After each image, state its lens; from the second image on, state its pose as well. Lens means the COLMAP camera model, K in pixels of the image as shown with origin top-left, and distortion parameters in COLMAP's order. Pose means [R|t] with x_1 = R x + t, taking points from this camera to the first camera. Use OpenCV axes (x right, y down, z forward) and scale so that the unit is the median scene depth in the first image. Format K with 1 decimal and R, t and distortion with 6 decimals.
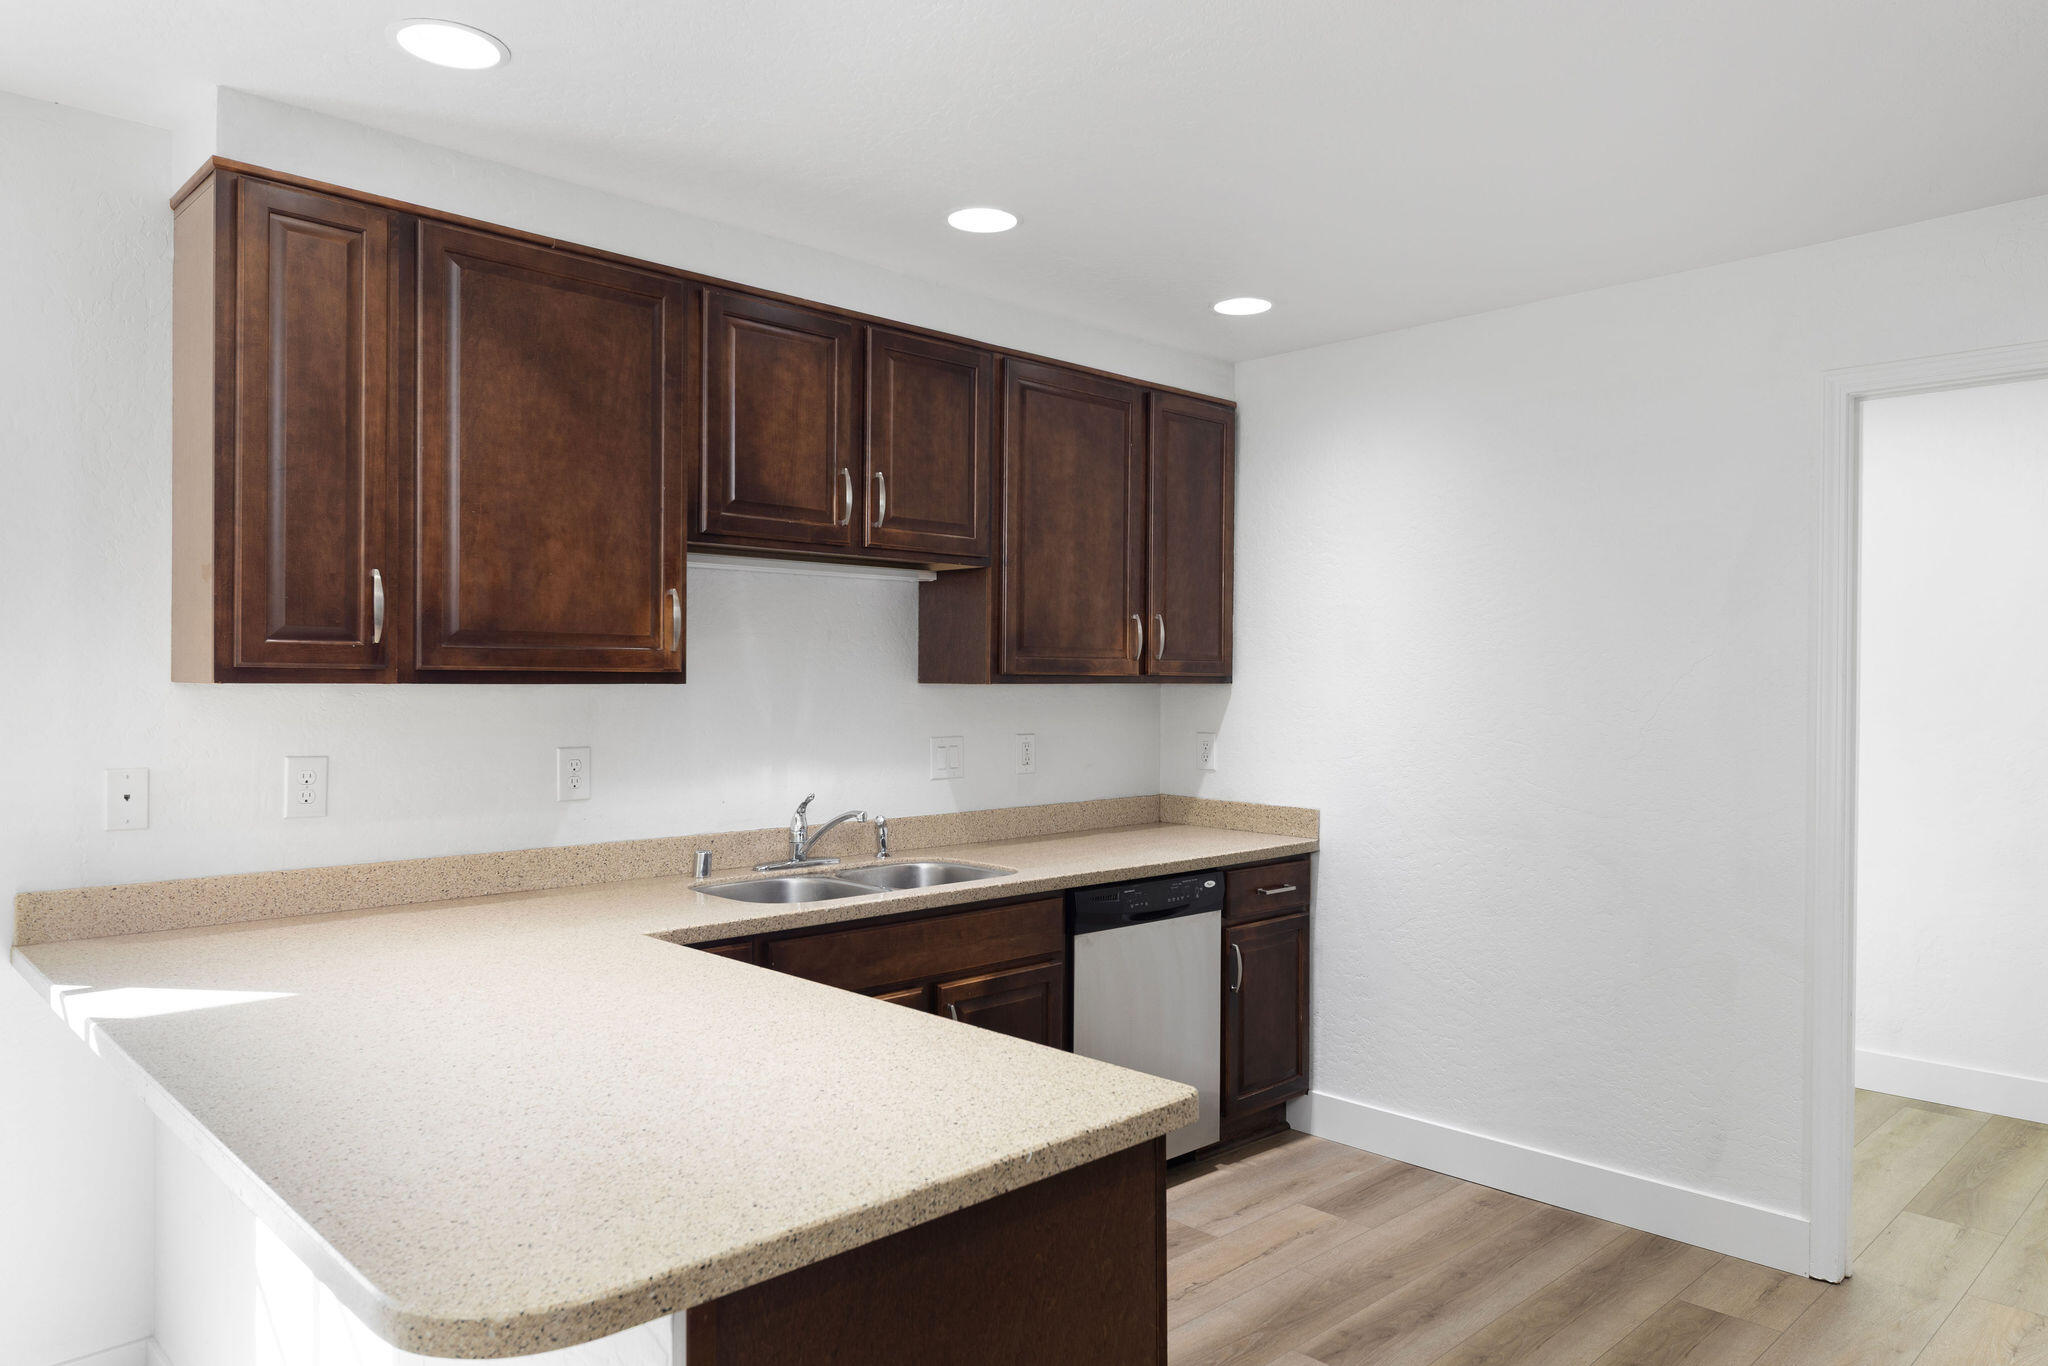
lens RADIAL K [[1336.2, 0, 1020.7], [0, 1336.2, 685.4], [0, 0, 1]] dist [0.006846, -0.001057]
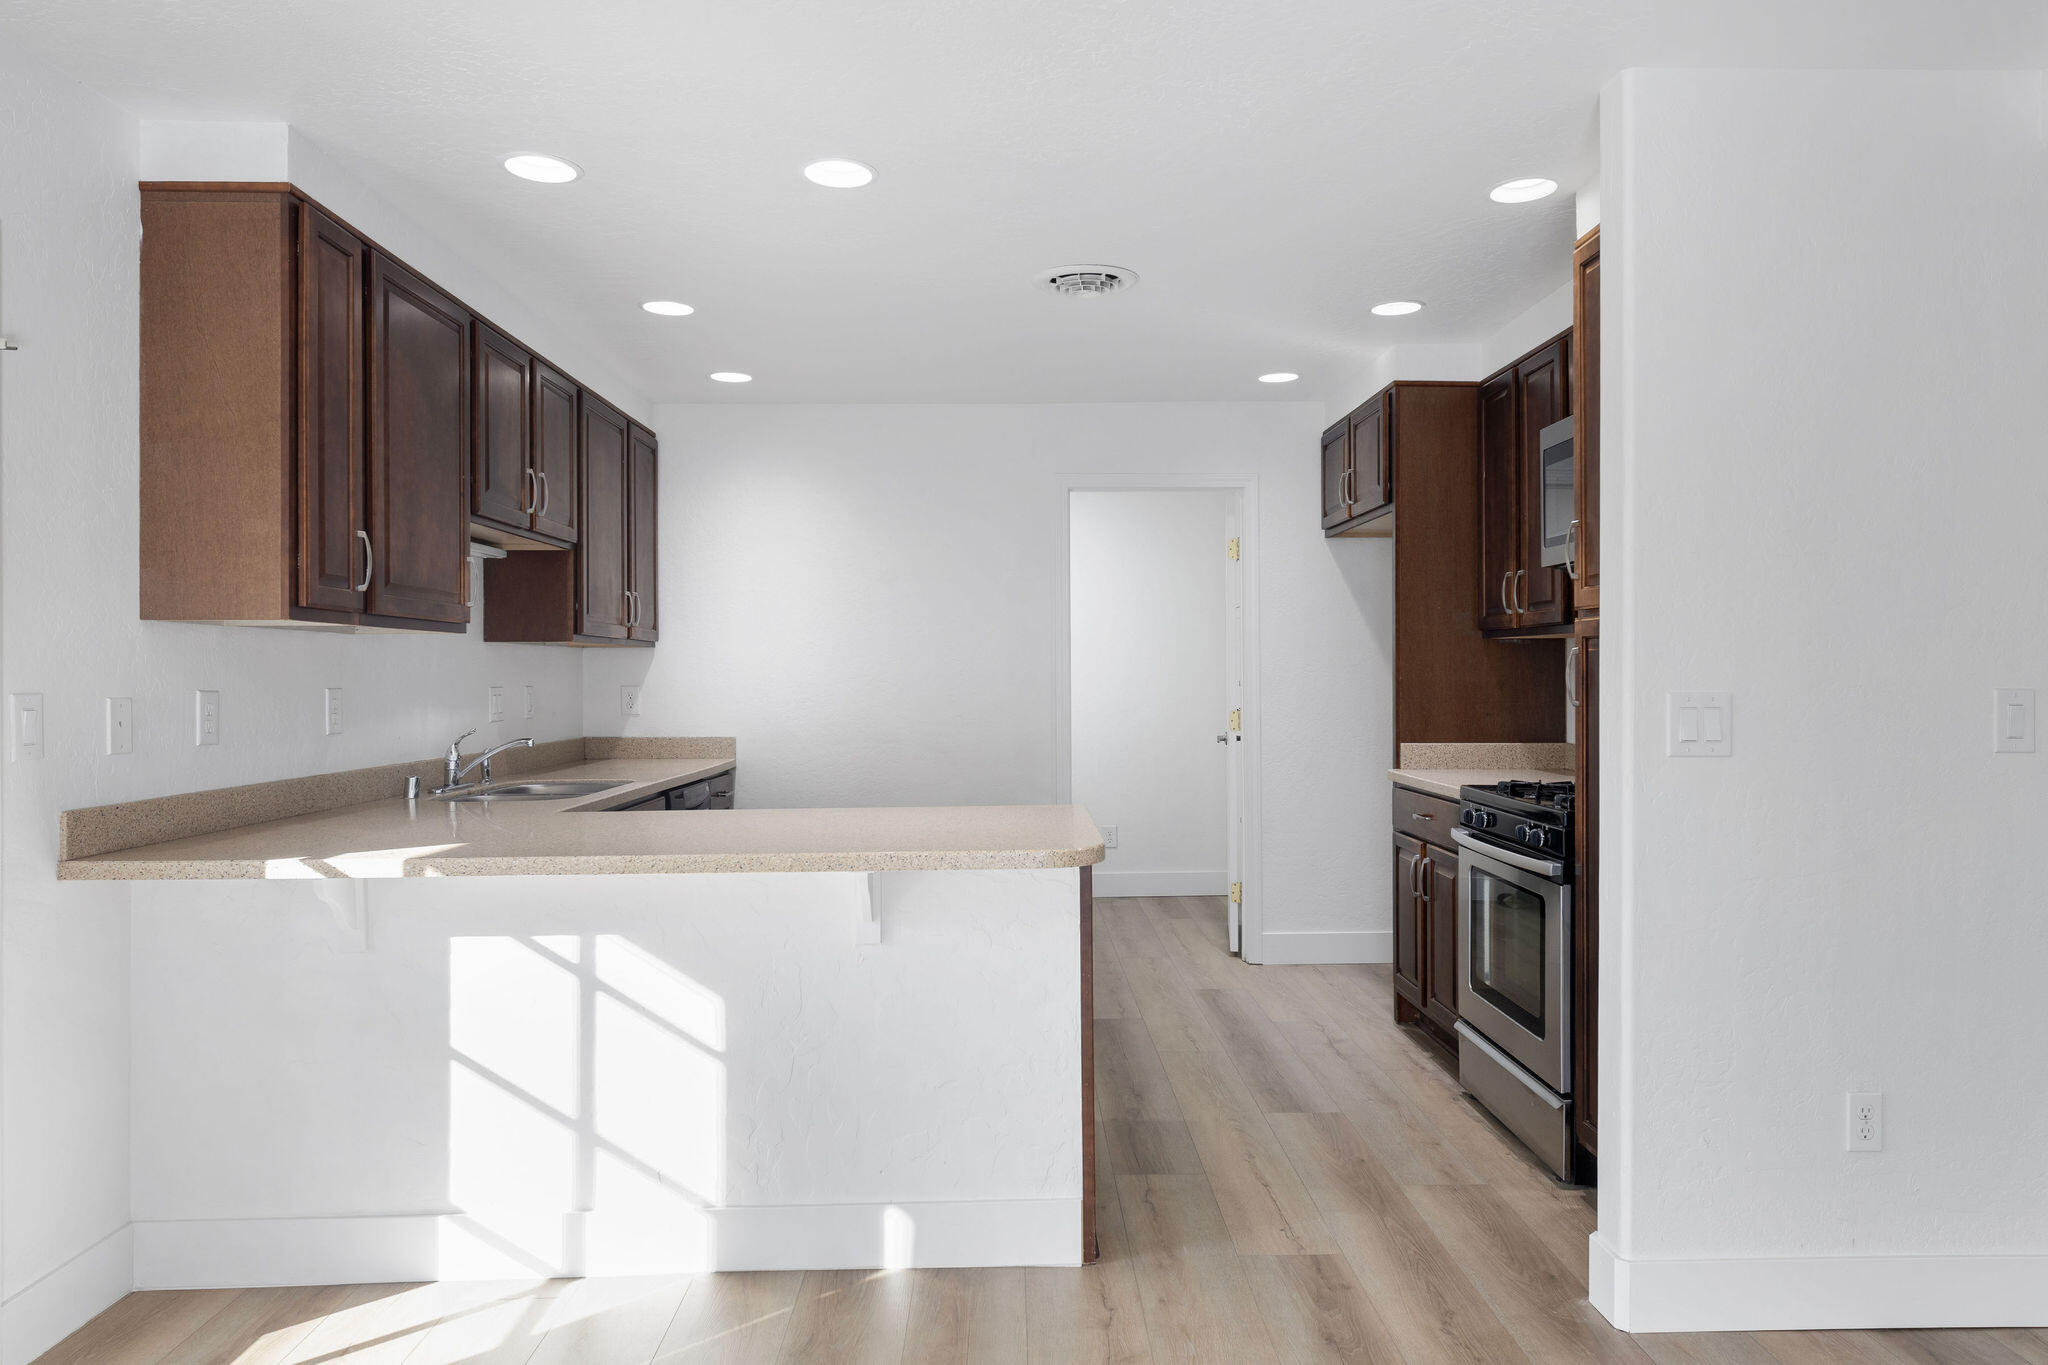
lens RADIAL K [[1336.2, 0, 1054.4], [0, 1336.2, 671.6], [0, 0, 1]] dist [0.006846, -0.001057]
pose [[0.672141, -0.008054, 0.740380, -0.635689], [0.013826, 0.999903, -0.001675, 0.034927], [-0.740294, 0.011362, 0.672187, -0.195958]]
